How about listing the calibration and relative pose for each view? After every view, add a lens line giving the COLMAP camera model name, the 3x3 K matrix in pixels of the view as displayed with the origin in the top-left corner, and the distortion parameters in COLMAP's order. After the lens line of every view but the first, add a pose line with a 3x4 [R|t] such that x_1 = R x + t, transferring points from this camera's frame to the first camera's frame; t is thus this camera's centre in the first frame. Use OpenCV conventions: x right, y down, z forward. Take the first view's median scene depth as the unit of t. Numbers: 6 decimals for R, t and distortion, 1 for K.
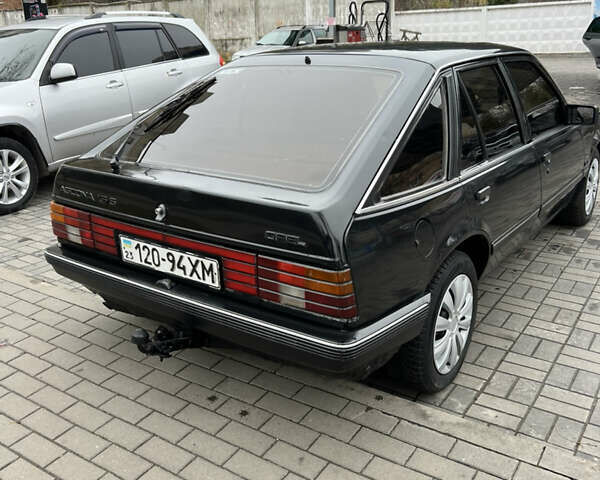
lens RADIAL K [[591.3, 0, 300.5], [0, 591.3, 235.4], [0, 0, 1]] dist [0.028768, 0.000000]
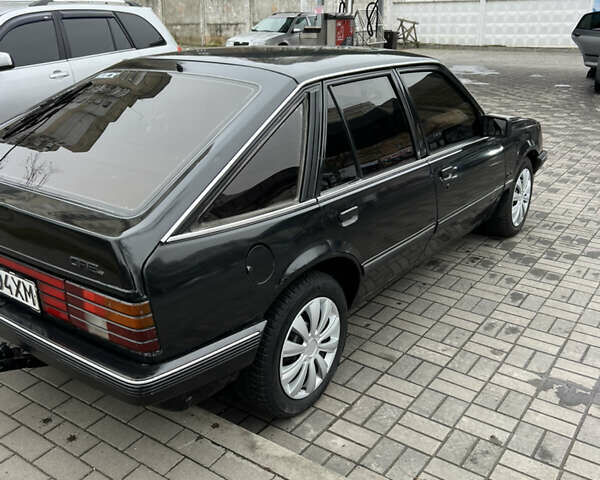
lens RADIAL K [[591.3, 0, 297.8], [0, 591.3, 237.9], [0, 0, 1]] dist [0.028768, 0.000000]
pose [[0.999533, 0.029487, -0.007969, 0.232697], [-0.029261, 0.999203, 0.027148, -0.055321], [0.008763, -0.026902, 0.999600, 0.034452]]
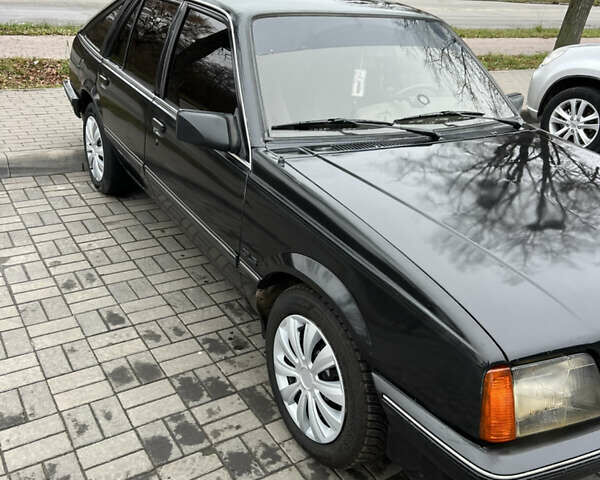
lens RADIAL K [[591.3, 0, 299.7], [0, 591.3, 241.2], [0, 0, 1]] dist [0.028768, 0.000000]
pose [[-0.375256, 0.399073, -0.836615, 1.435551], [-0.371374, 0.762235, 0.530169, -0.684397], [0.849273, 0.509646, -0.137828, 1.760491]]
